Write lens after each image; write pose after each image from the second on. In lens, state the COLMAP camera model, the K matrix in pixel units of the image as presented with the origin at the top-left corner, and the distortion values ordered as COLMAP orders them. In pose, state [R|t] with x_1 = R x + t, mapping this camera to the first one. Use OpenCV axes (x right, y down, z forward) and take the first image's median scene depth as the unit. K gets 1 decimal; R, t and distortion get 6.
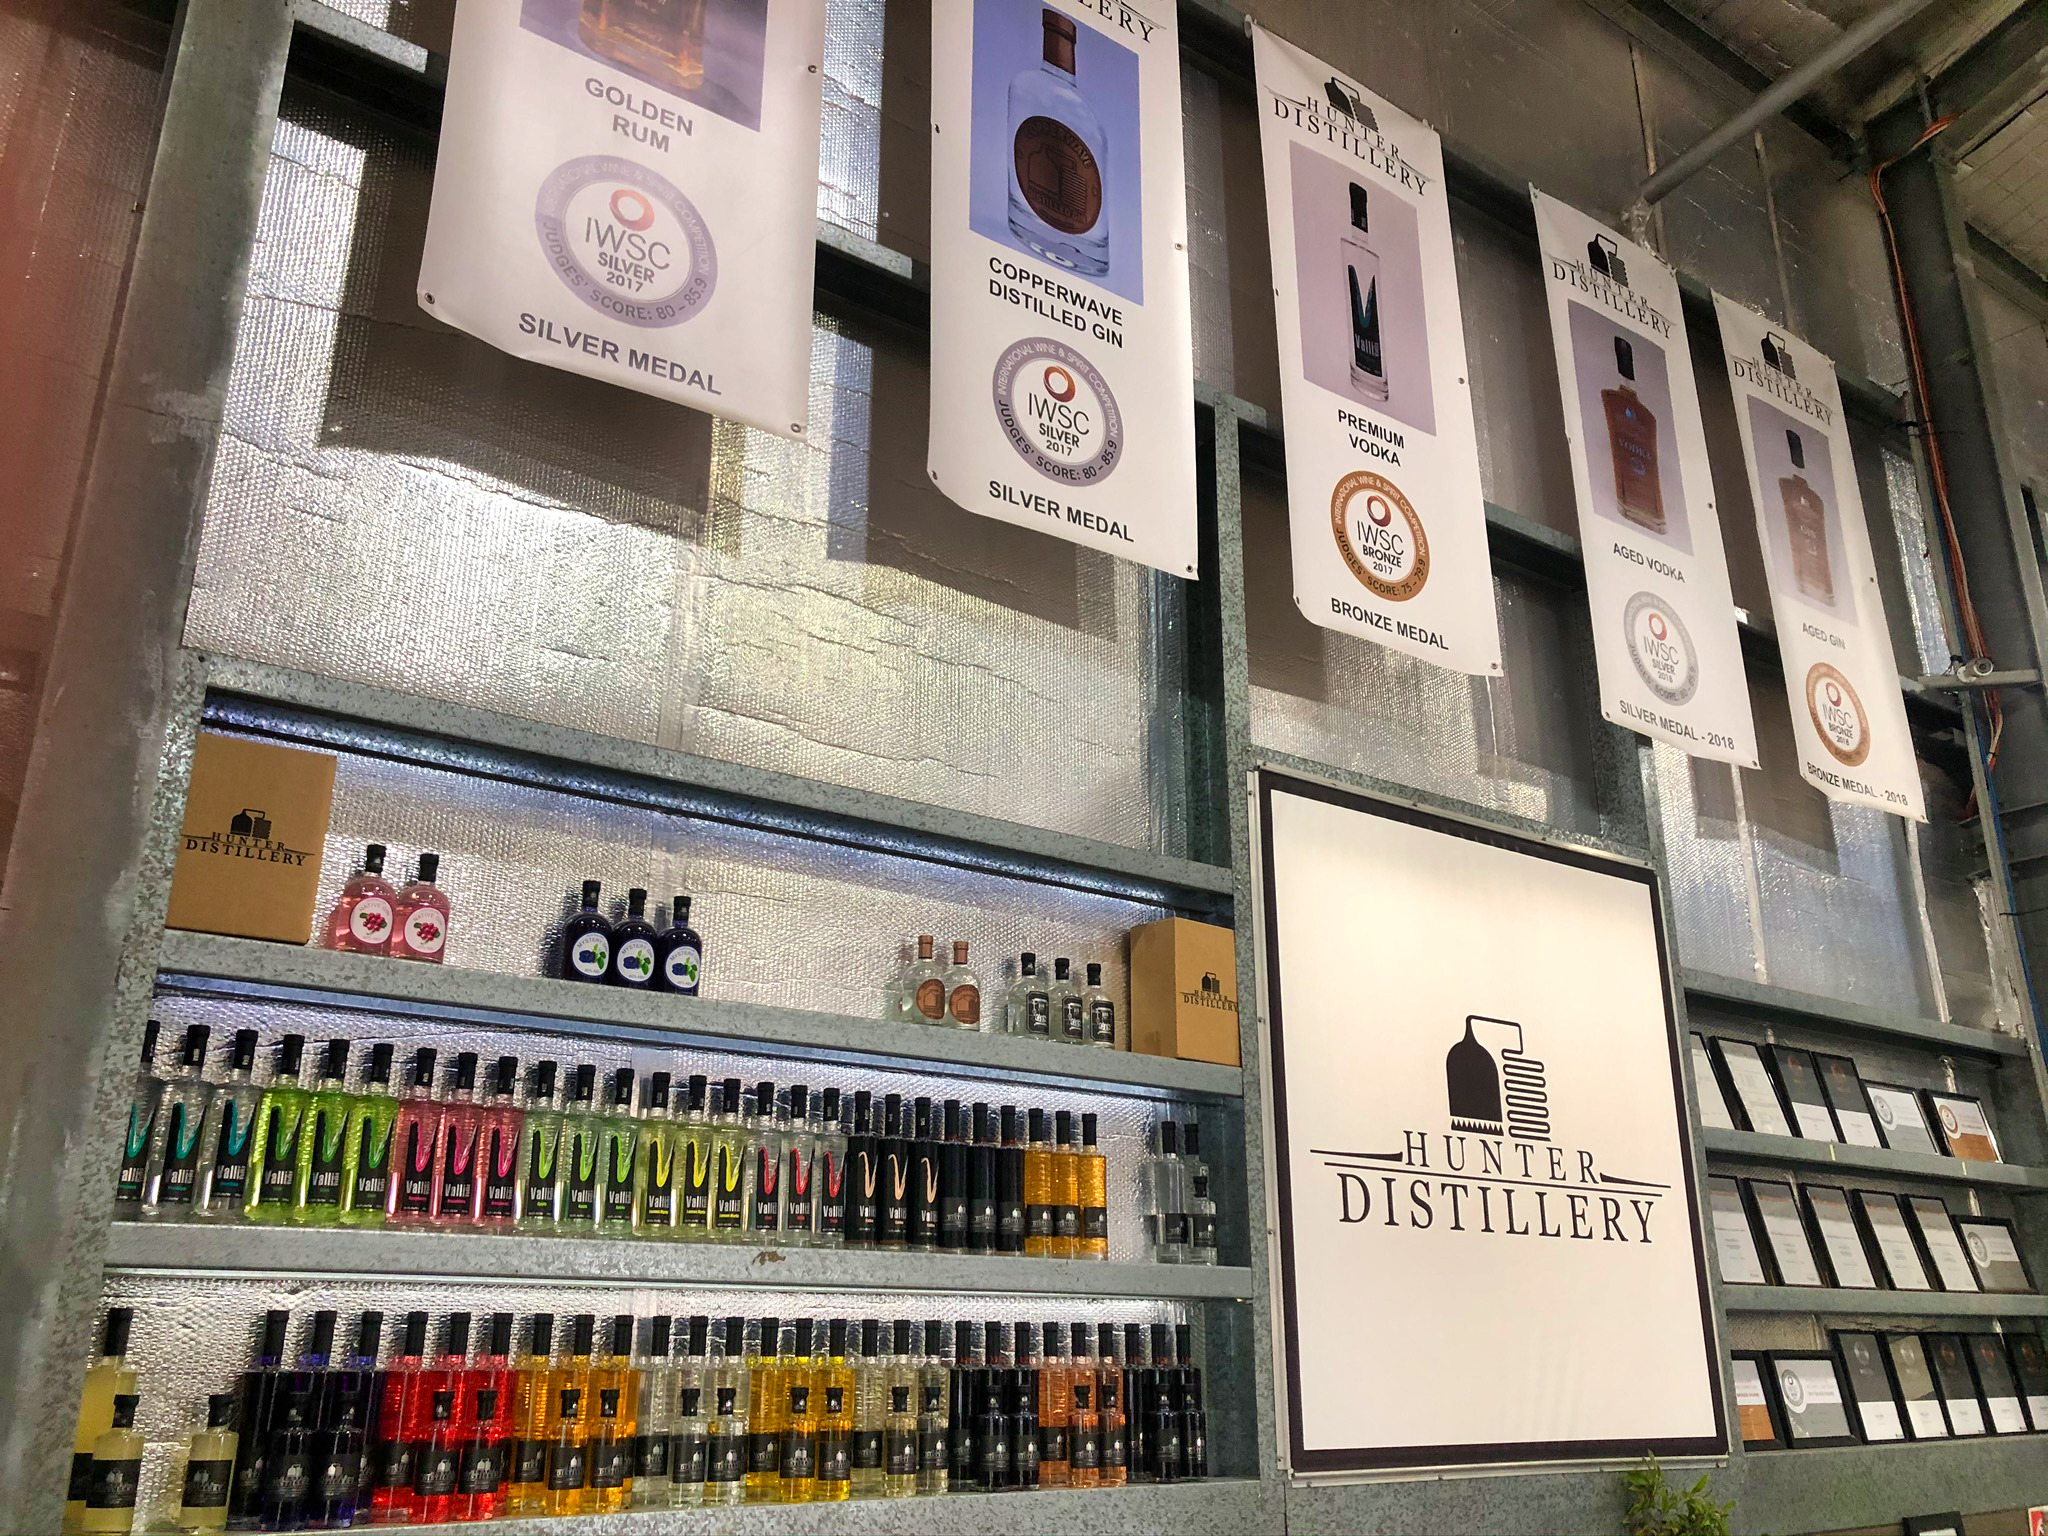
lens RADIAL K [[1685.0, 0, 1051.7], [0, 1685.0, 790.5], [0, 0, 1]] dist [0.042111, -0.047901]
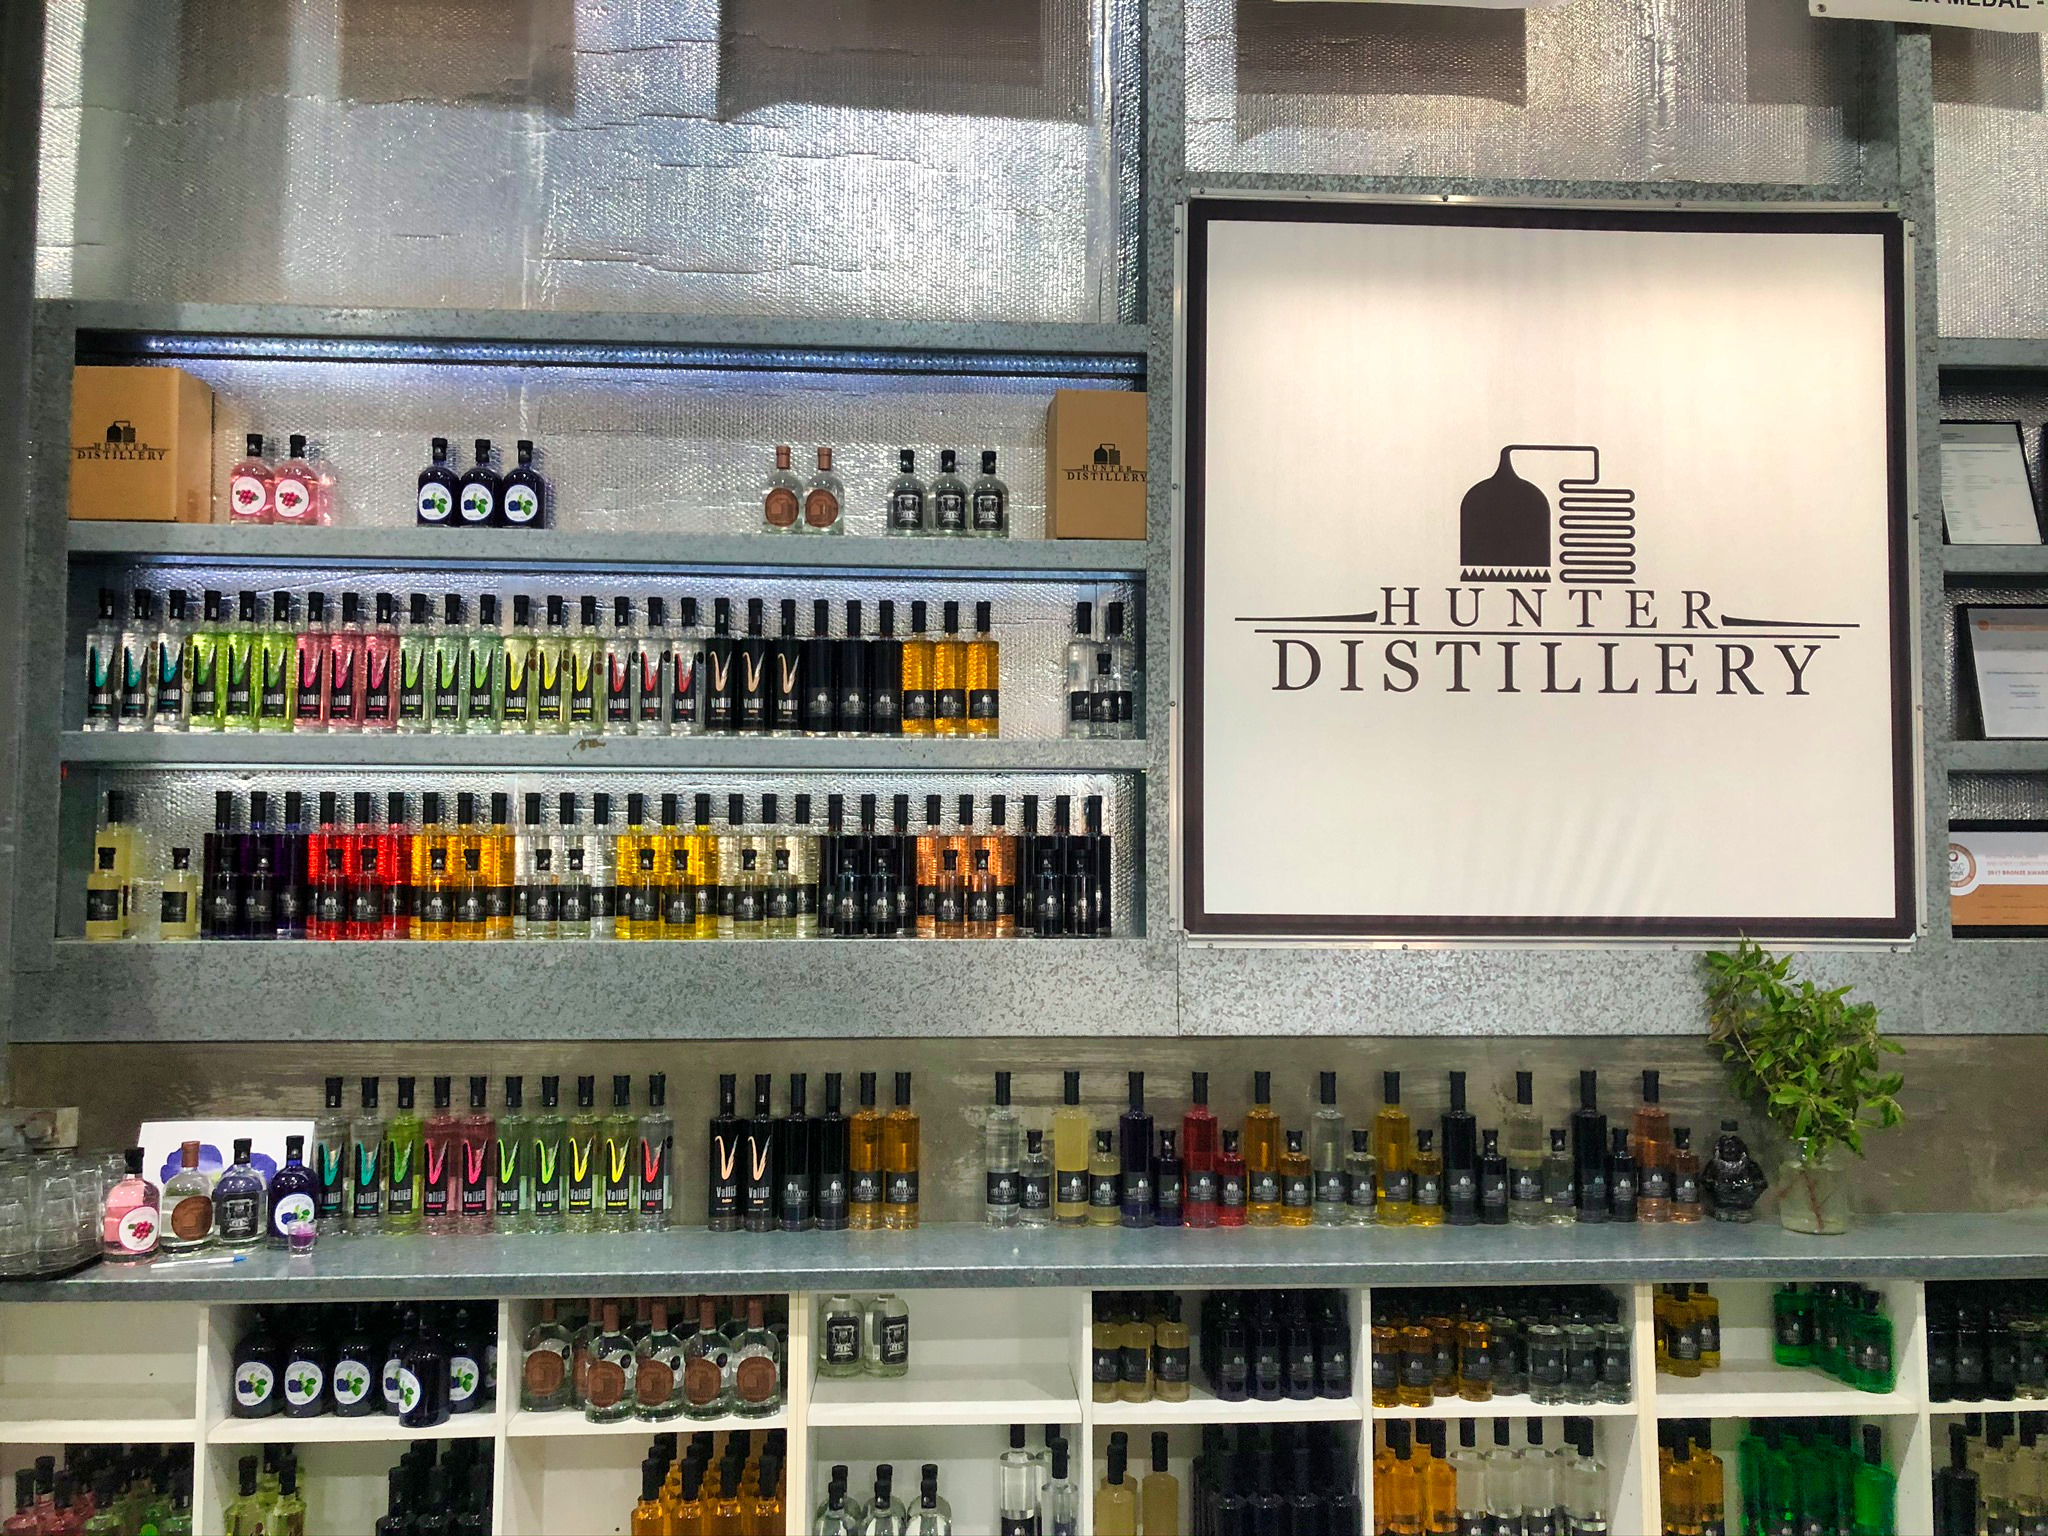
lens RADIAL K [[1685.0, 0, 1014.1], [0, 1685.0, 772.7], [0, 0, 1]] dist [0.042111, -0.047901]
pose [[0.841721, -0.020721, -0.539515, 0.572615], [0.169918, 0.958654, 0.228278, 0.062917], [0.512477, -0.283820, 0.810440, 0.159925]]
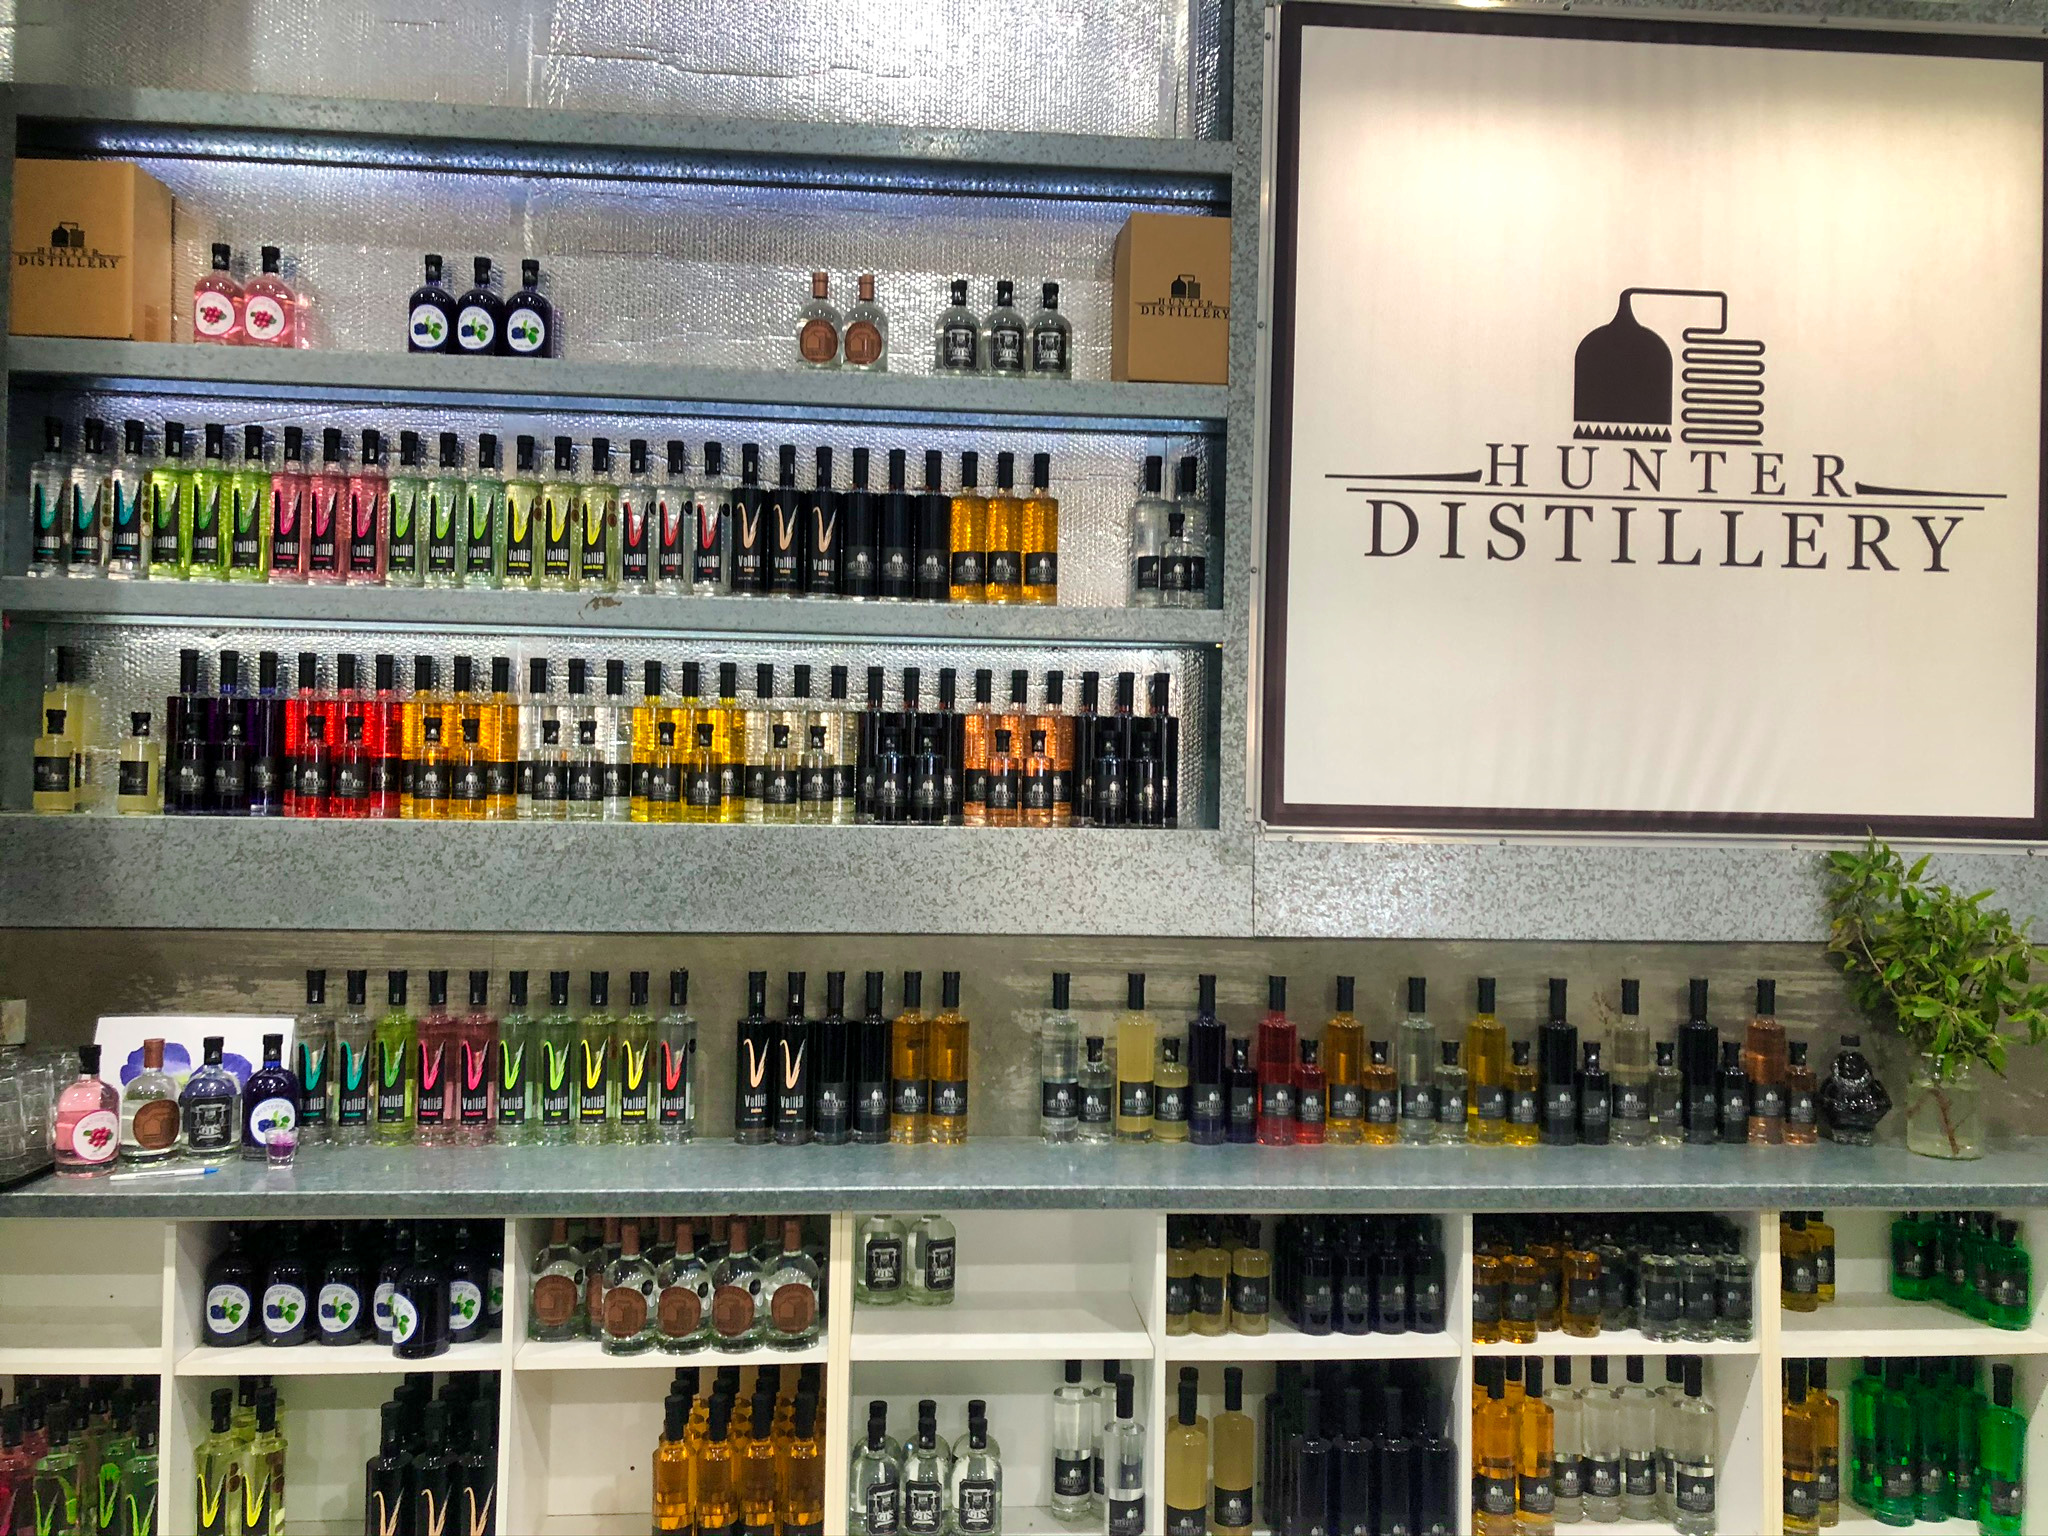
lens RADIAL K [[1685.0, 0, 1018.1], [0, 1685.0, 759.7], [0, 0, 1]] dist [0.042111, -0.047901]
pose [[0.853597, 0.012421, -0.520785, 0.479549], [0.150607, 0.951139, 0.269540, 0.101344], [0.498687, -0.308513, 0.810019, 0.204964]]
